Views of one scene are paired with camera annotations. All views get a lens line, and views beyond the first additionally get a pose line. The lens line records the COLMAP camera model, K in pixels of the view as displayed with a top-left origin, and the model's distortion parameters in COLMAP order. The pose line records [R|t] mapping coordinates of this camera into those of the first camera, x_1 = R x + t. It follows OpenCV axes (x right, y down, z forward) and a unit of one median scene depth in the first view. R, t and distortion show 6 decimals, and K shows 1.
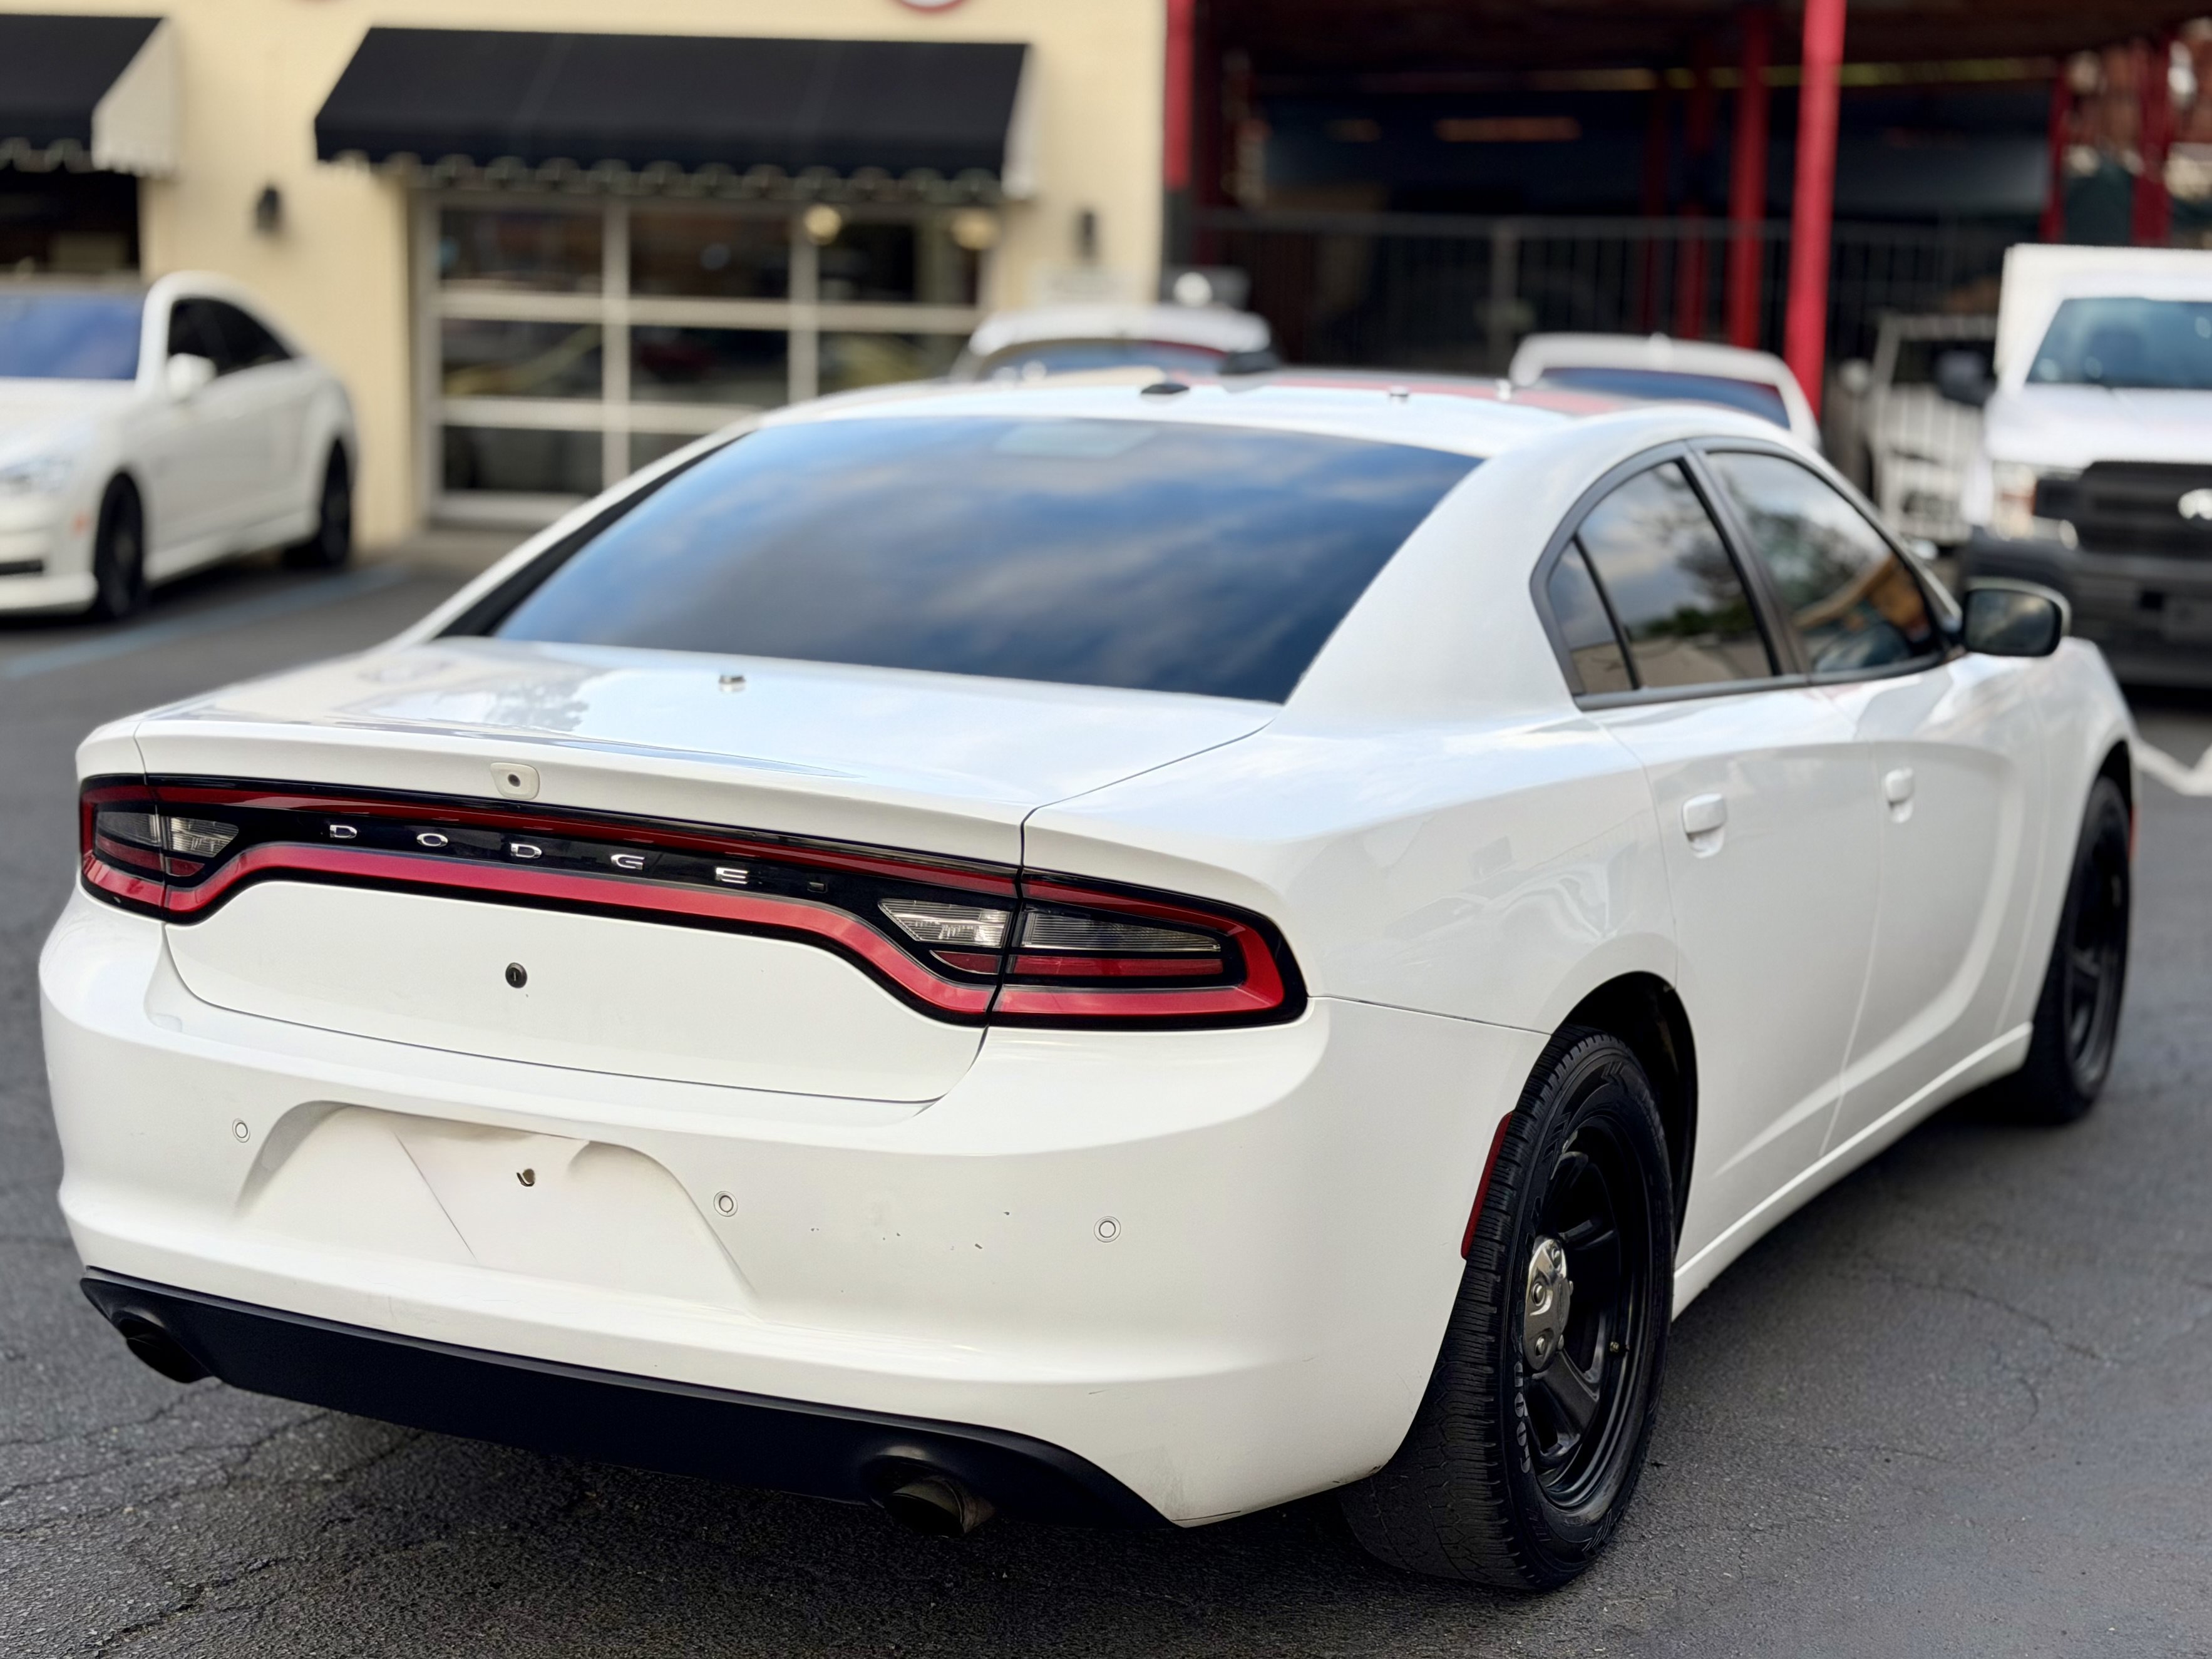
lens RADIAL K [[3628.3, 0, 1106.0], [0, 3628.3, 829.5], [0, 0, 1]] dist [0.119028, 0.166845]
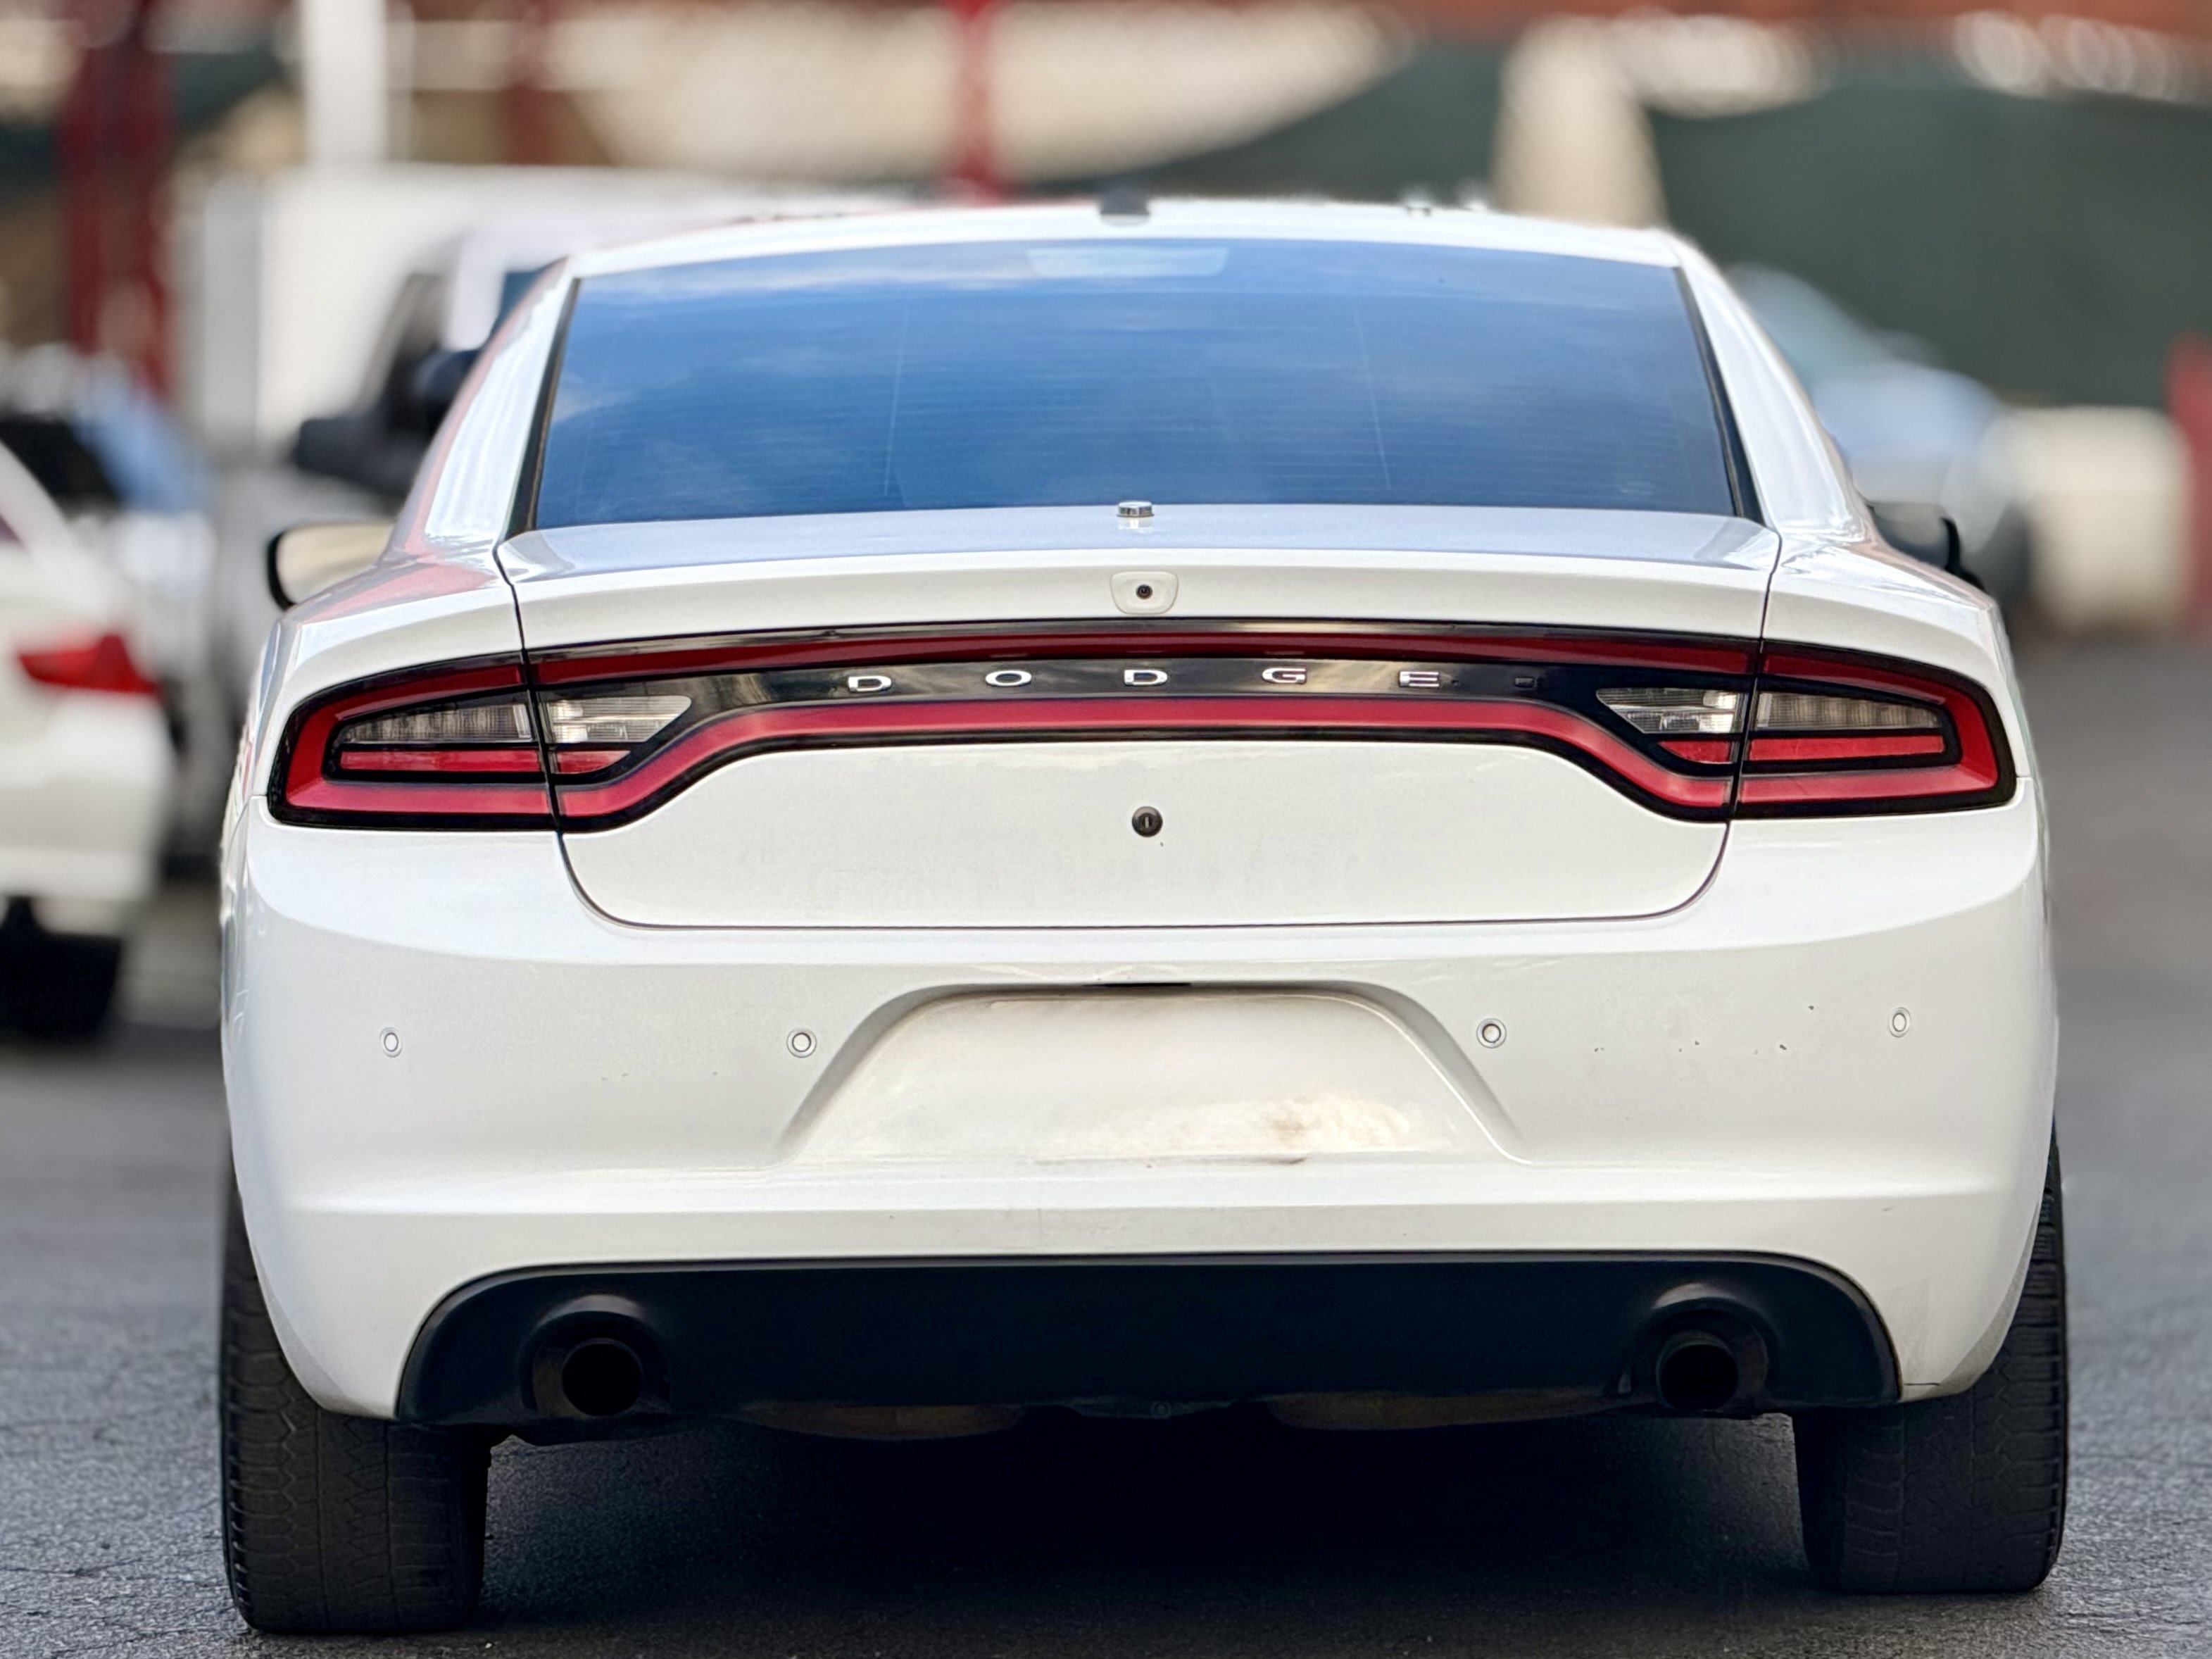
lens RADIAL K [[11198.5, 0, 1106.0], [0, 11198.5, 829.5], [0, 0, 1]] dist [0.230576, 3.884319]
pose [[0.885624, -0.045760, 0.462144, -1.297448], [0.098765, 0.990927, -0.091150, 0.262620], [-0.453780, 0.126368, 0.882108, -1.233048]]
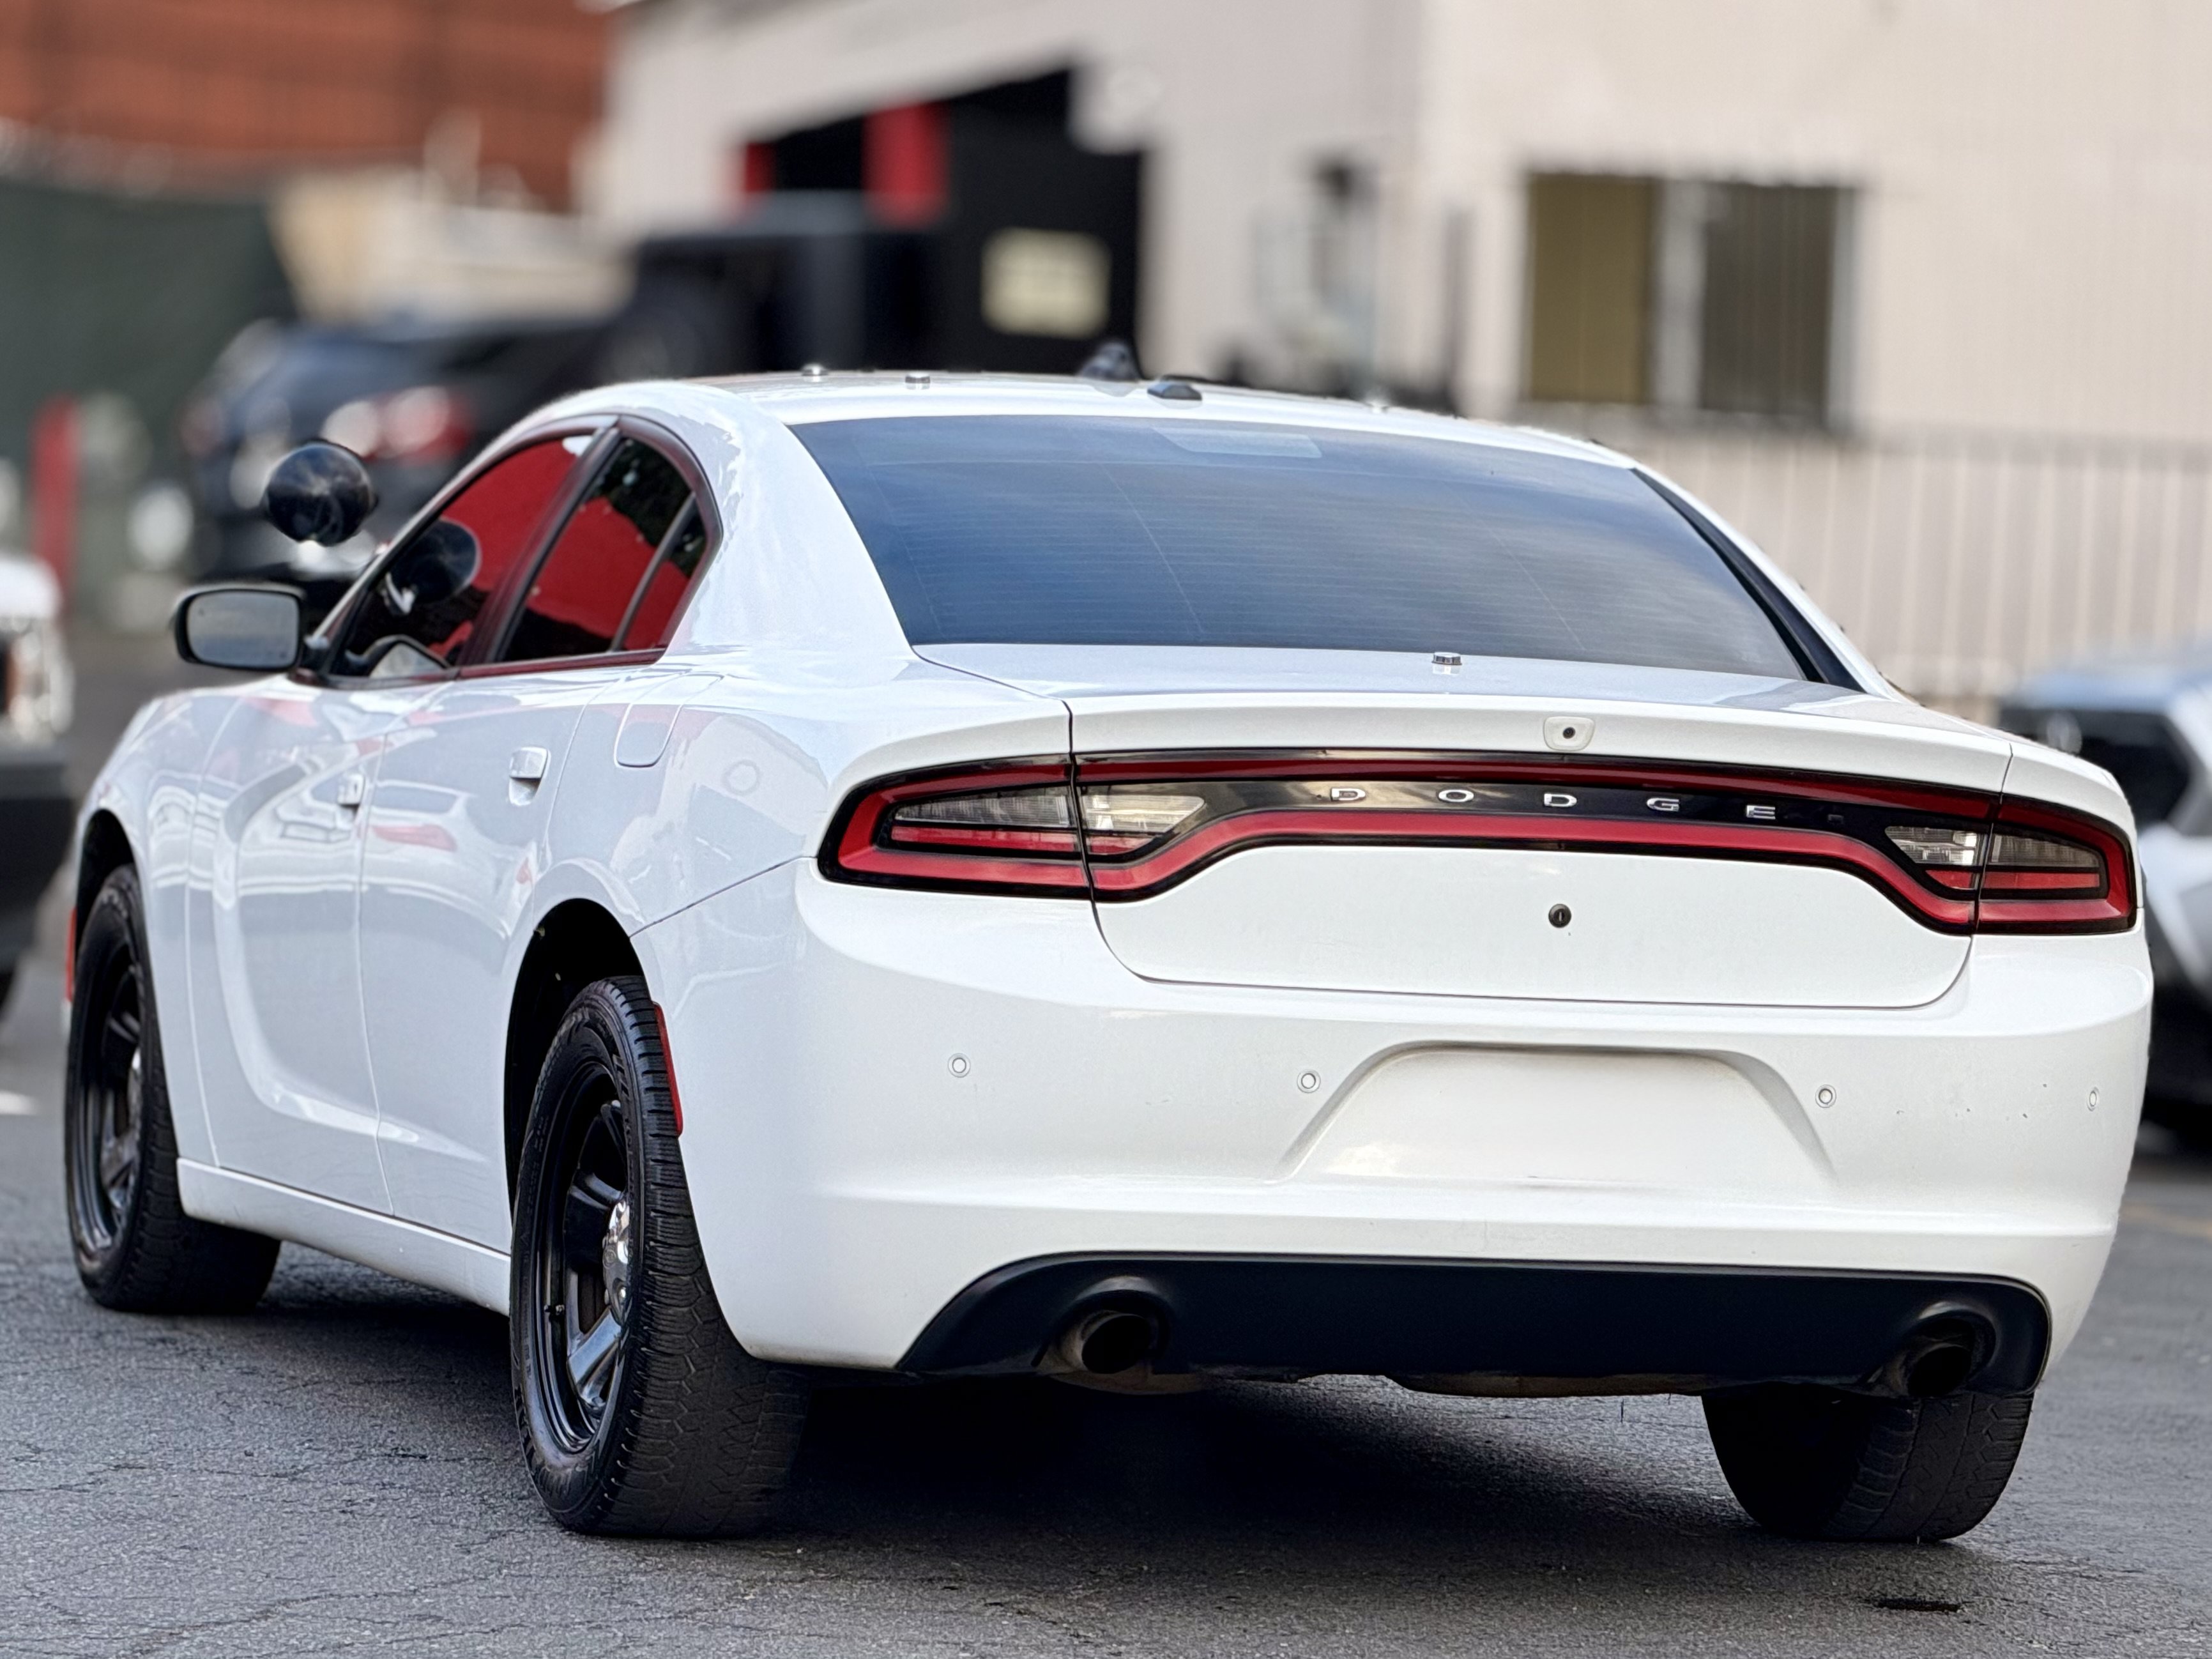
lens RADIAL K [[11197.9, 0, 1106.0], [0, 11197.9, 829.5], [0, 0, 1]] dist [0.230576, 3.884319]
pose [[0.712808, -0.008366, 0.701310, -2.410274], [0.071624, 0.995569, -0.060922, 0.193165], [-0.697693, 0.093656, 0.710249, -1.177584]]
